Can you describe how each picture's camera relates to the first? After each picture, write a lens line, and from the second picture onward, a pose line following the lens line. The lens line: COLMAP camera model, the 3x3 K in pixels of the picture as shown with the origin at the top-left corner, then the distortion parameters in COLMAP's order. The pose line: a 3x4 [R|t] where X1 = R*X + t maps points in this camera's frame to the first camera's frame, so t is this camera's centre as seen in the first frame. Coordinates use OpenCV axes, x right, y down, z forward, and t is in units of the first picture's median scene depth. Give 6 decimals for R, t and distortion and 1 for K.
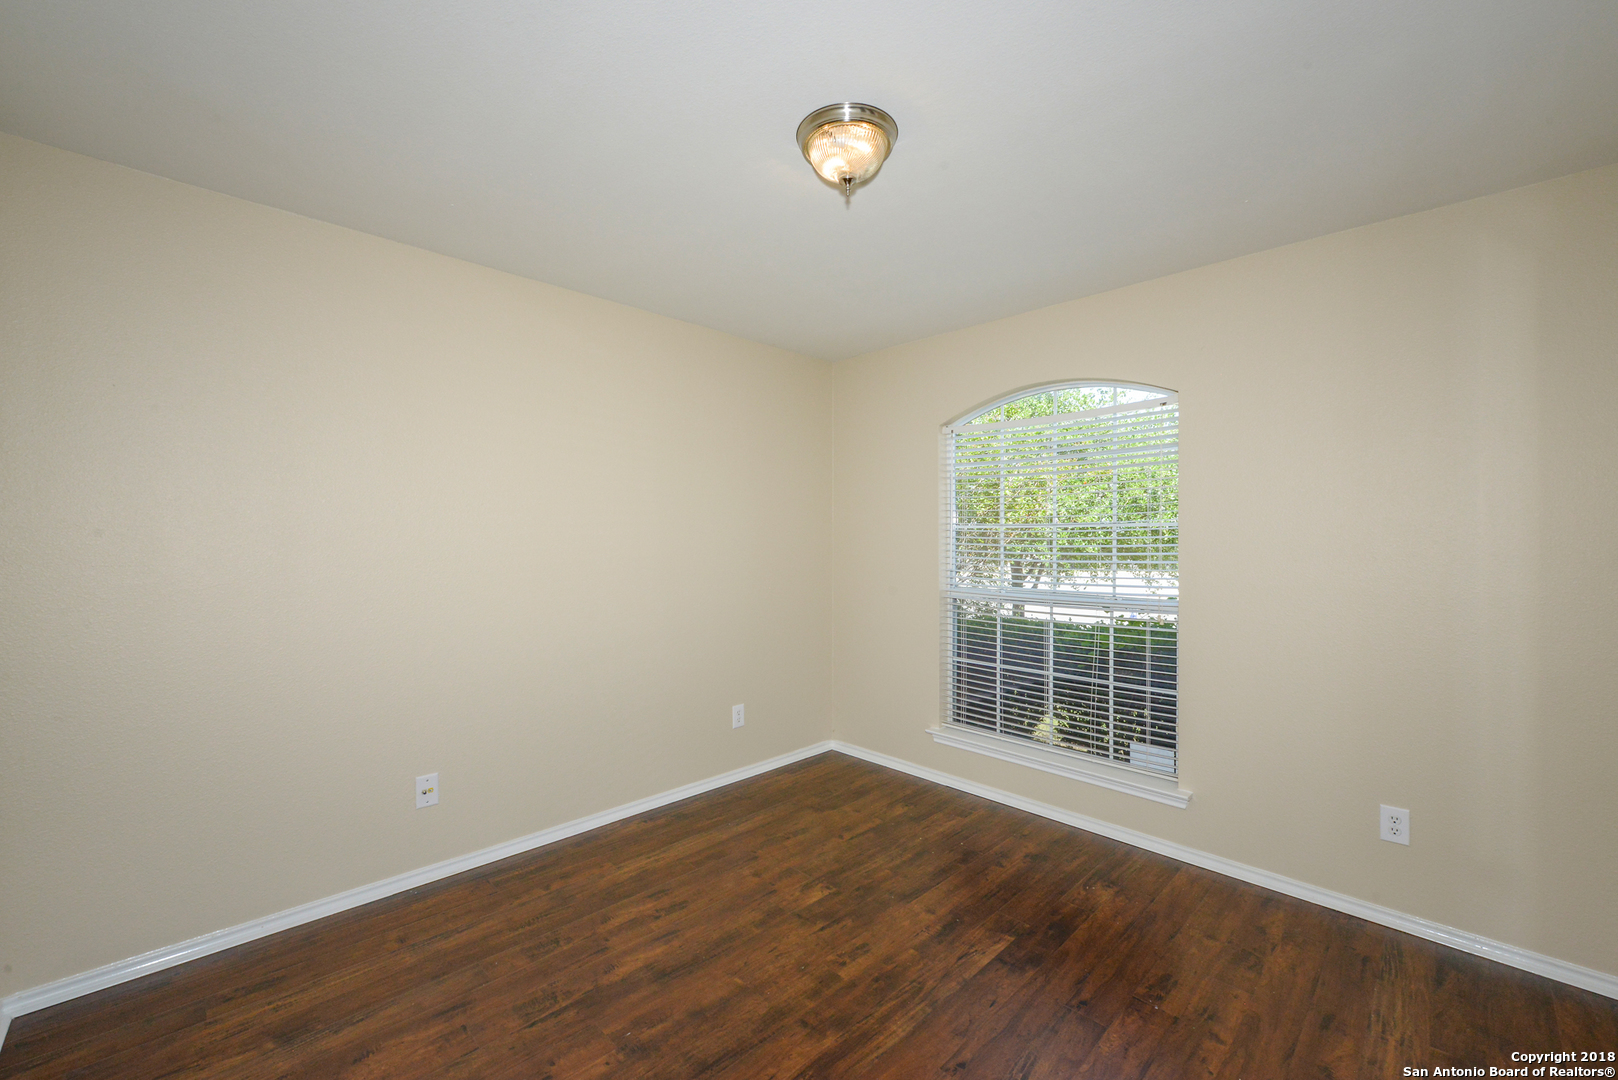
lens RADIAL K [[641.4, 0, 811.5], [0, 641.4, 532.1], [0, 0, 1]] dist [-0.009443, -0.000269]
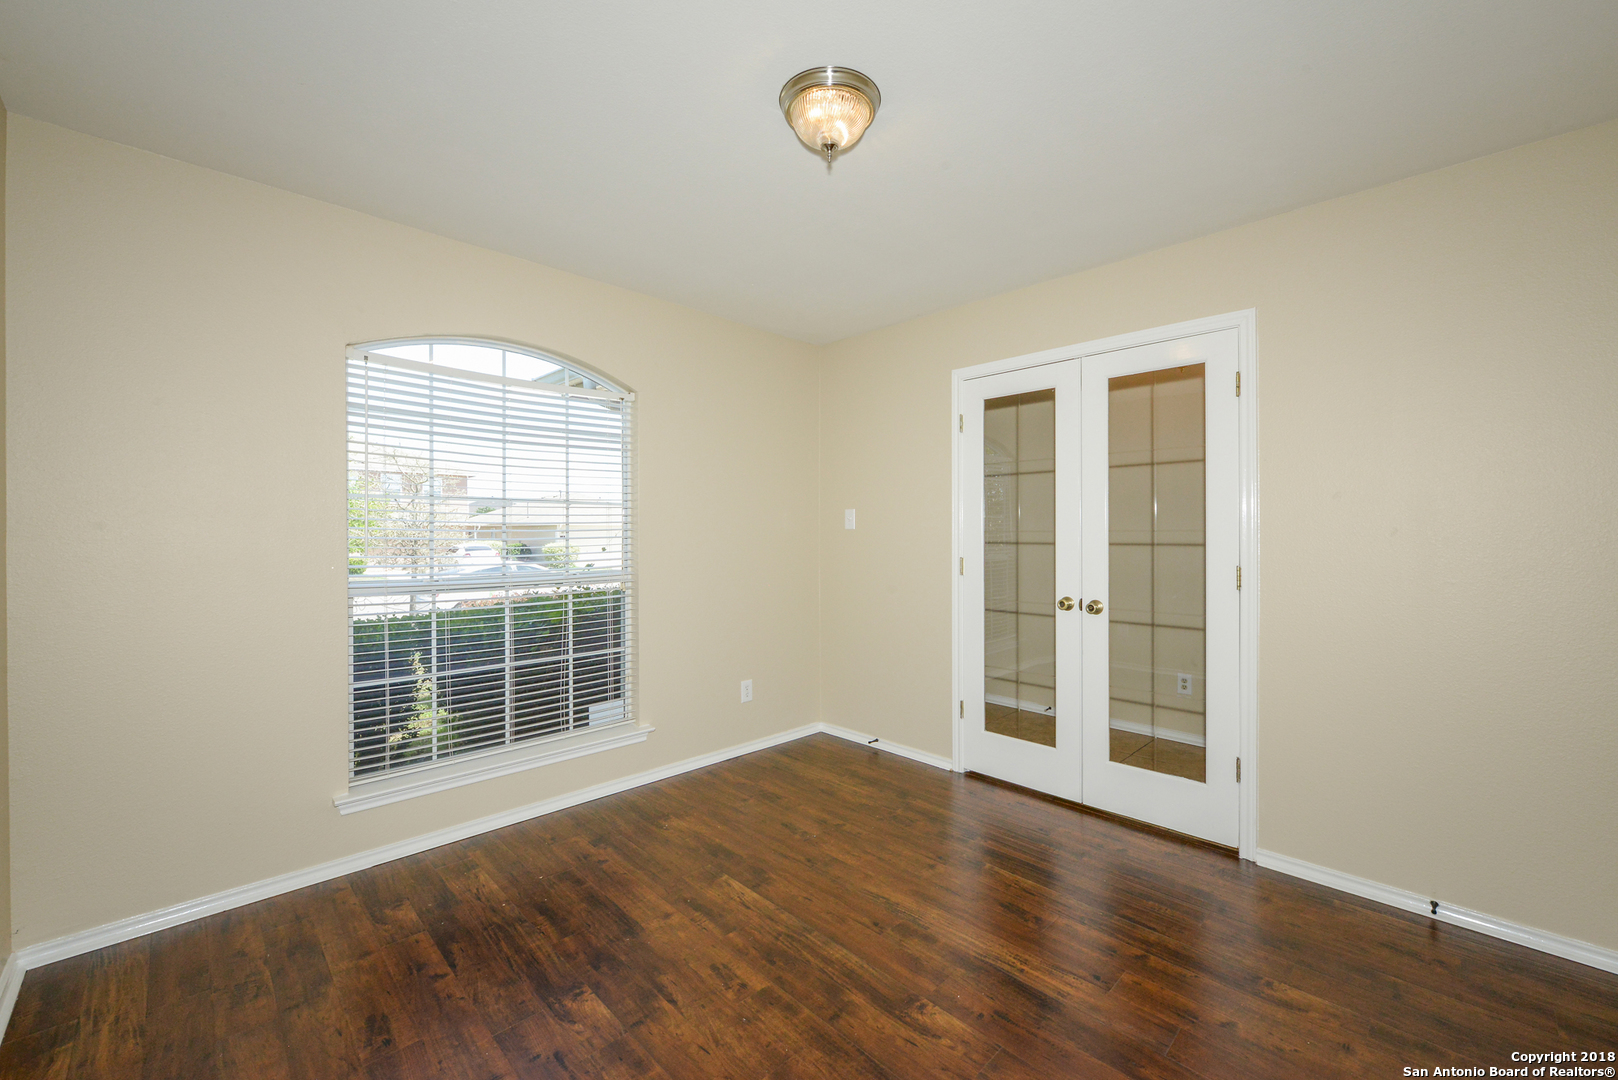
lens RADIAL K [[645.6, 0, 812.1], [0, 645.6, 527.2], [0, 0, 1]] dist [-0.006814, -0.000084]
pose [[0.027984, -0.005230, 0.999595, -0.728742], [-0.003695, 0.999979, 0.005335, 0.026813], [-0.999602, -0.003843, 0.027964, 0.761311]]
